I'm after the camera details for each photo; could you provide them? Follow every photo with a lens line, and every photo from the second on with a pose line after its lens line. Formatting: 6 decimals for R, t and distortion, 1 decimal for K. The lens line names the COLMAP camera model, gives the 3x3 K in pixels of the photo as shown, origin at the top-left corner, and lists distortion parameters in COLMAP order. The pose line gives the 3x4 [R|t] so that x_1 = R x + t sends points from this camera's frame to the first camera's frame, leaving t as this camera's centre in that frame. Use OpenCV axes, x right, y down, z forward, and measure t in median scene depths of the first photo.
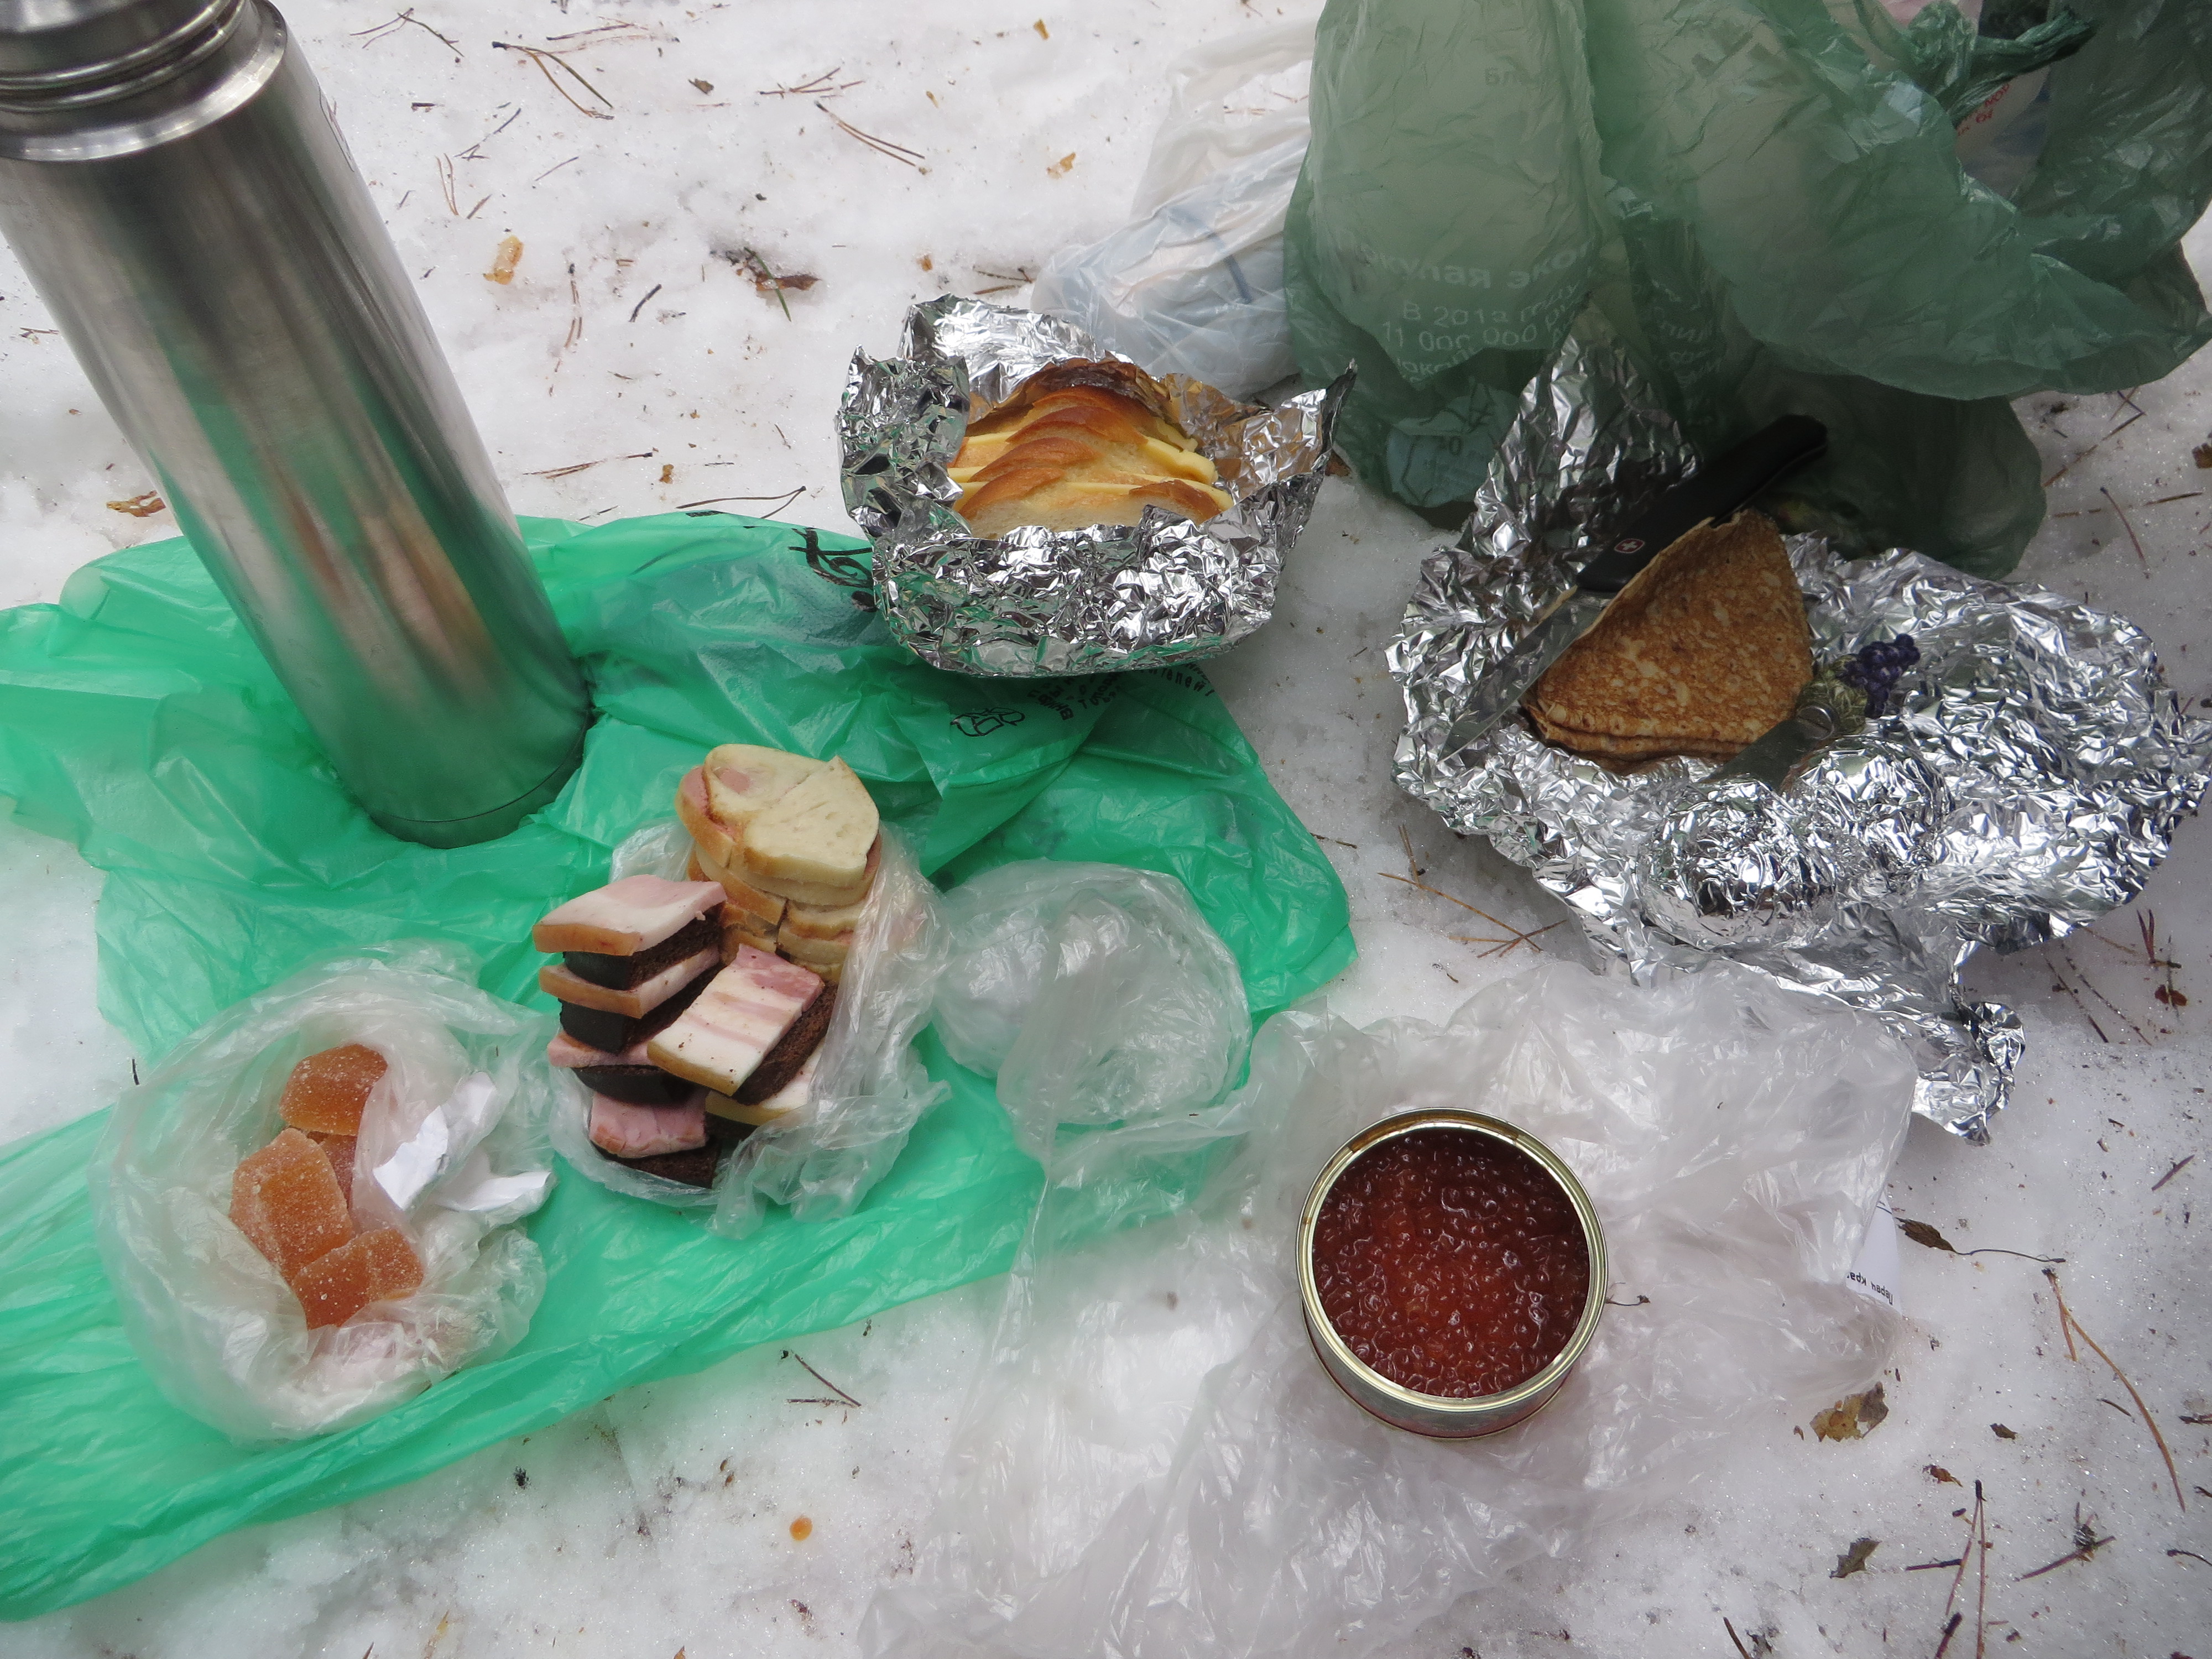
lens RADIAL K [[1665.3, 0, 1082.4], [0, 1665.3, 822.0], [0, 0, 1]] dist [-0.027978, 0.004265]
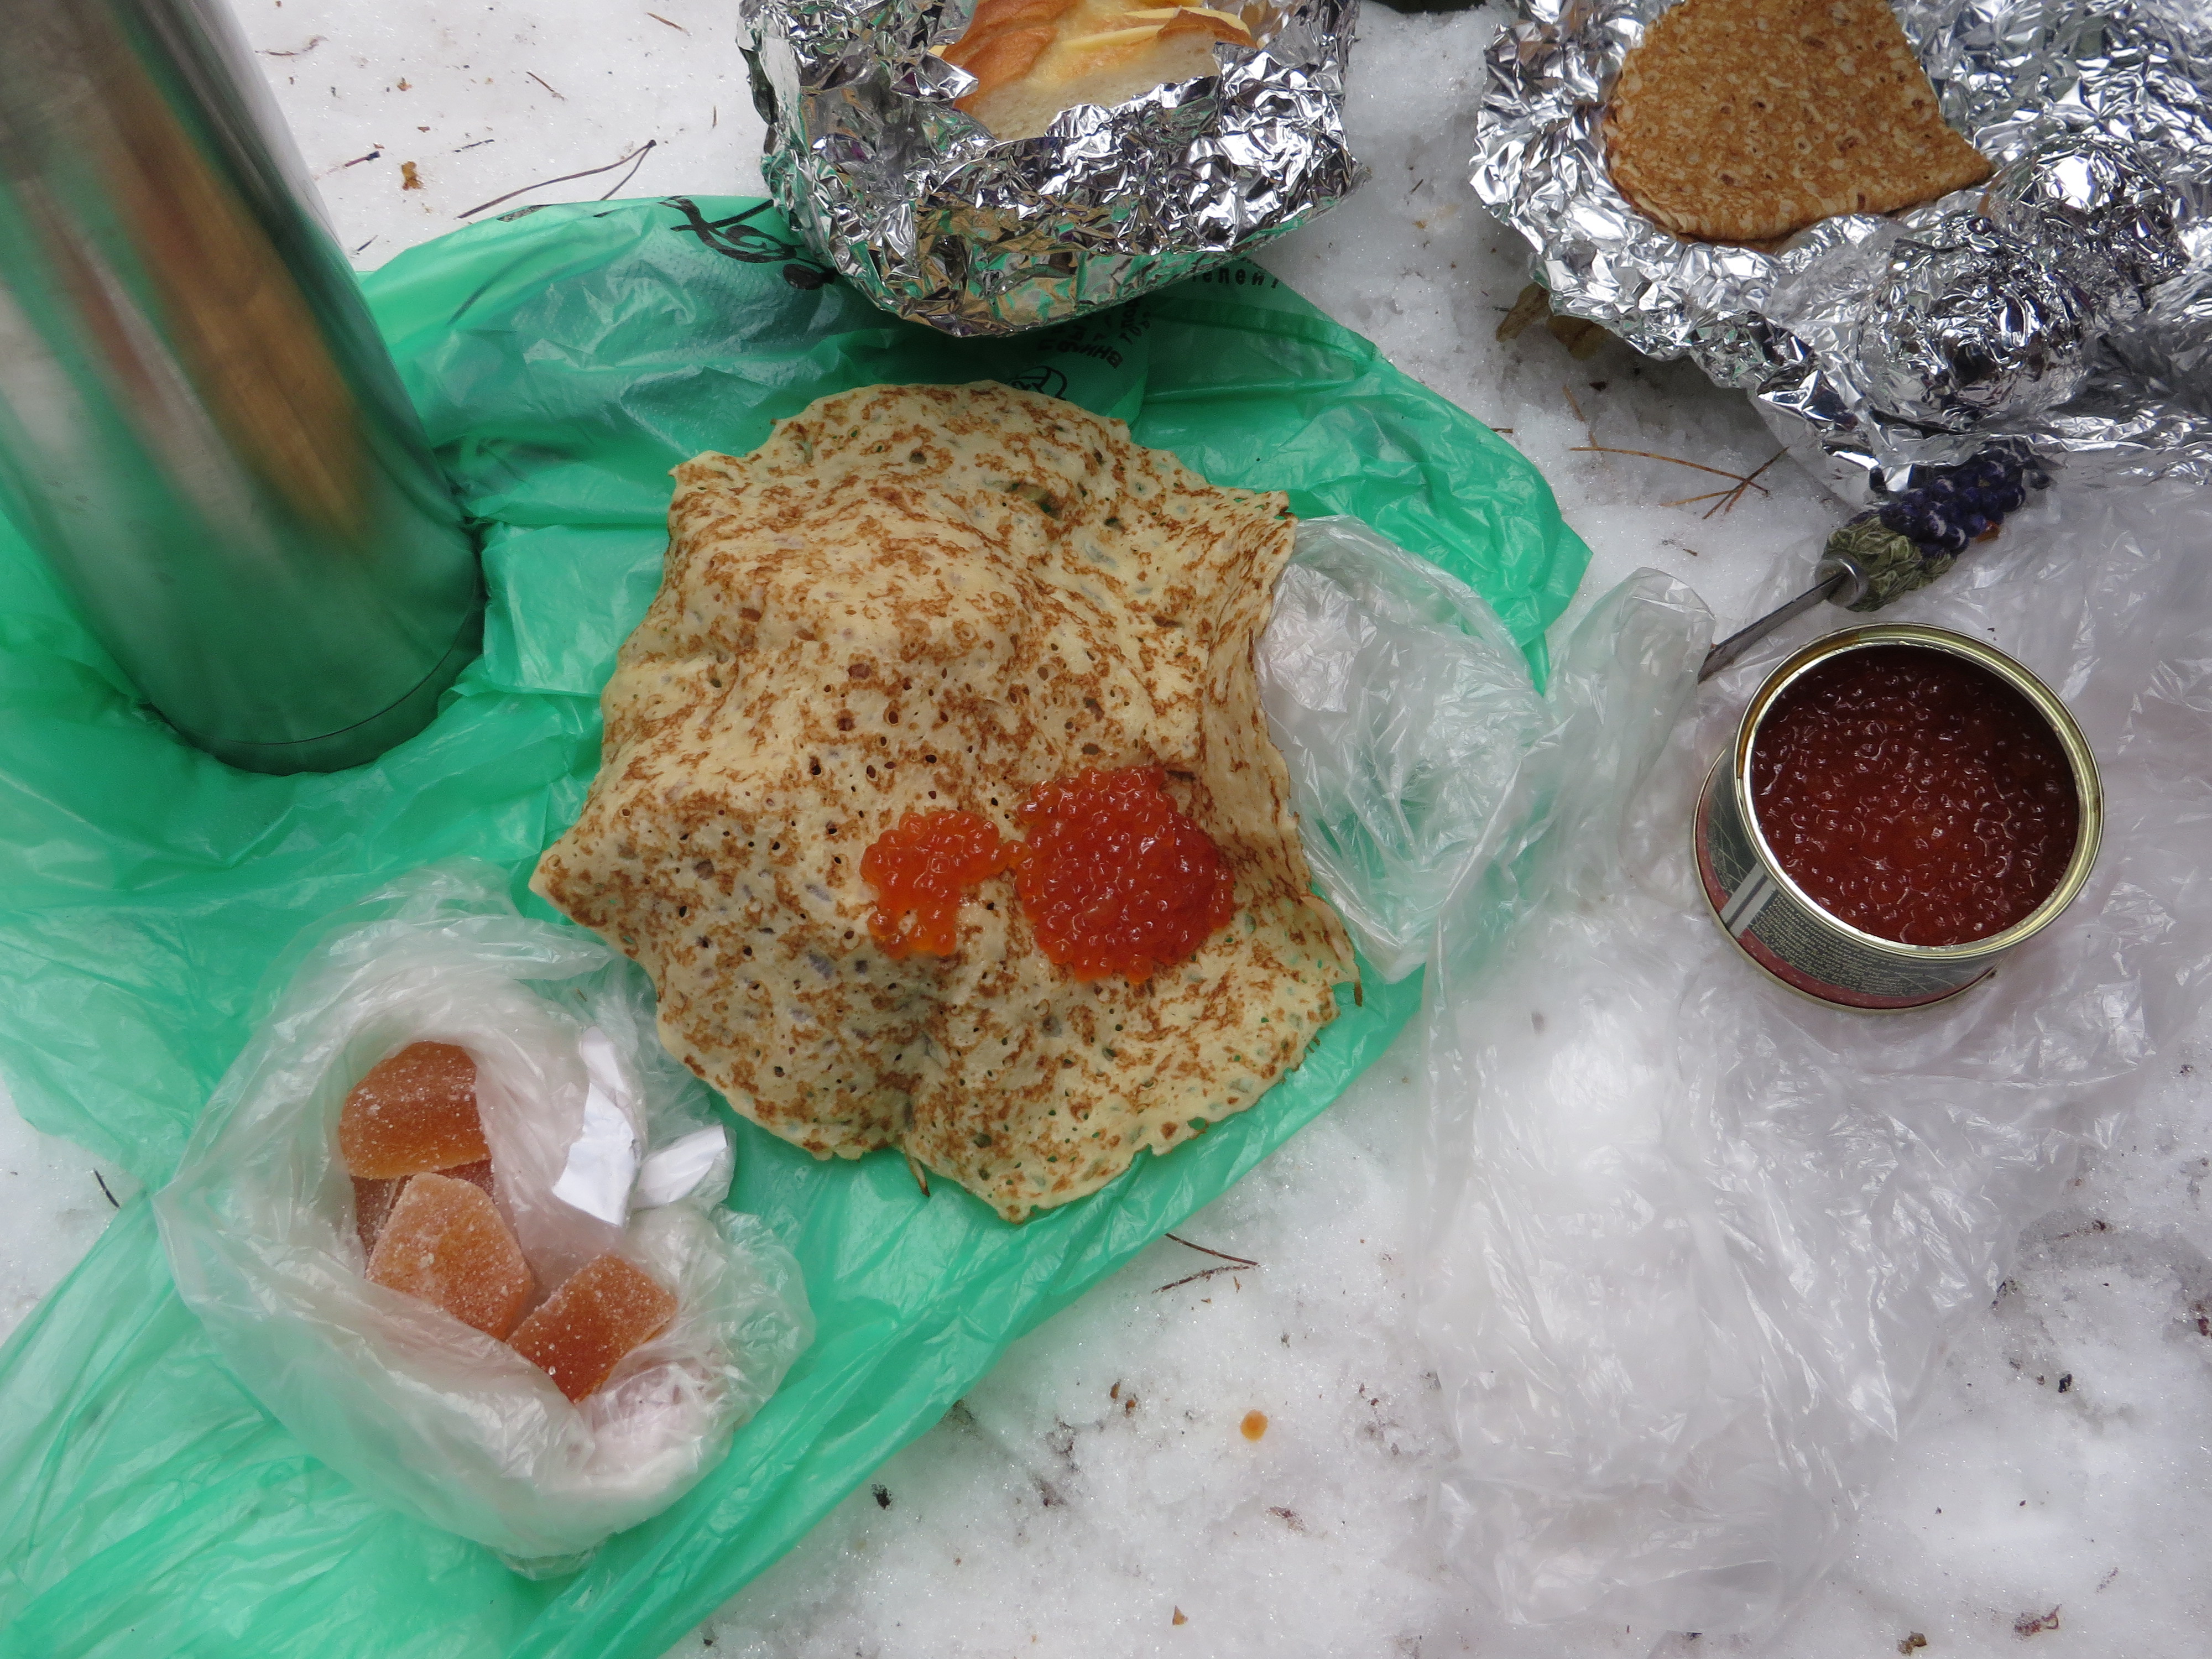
lens RADIAL K [[2144.6, 0, 1073.4], [0, 2144.6, 840.9], [0, 0, 1]] dist [-0.021982, 0.022868]
pose [[0.935154, -0.296194, 0.194309, -0.307161], [0.263538, 0.948248, 0.177124, -0.037506], [-0.236716, -0.114430, 0.964817, 0.049078]]
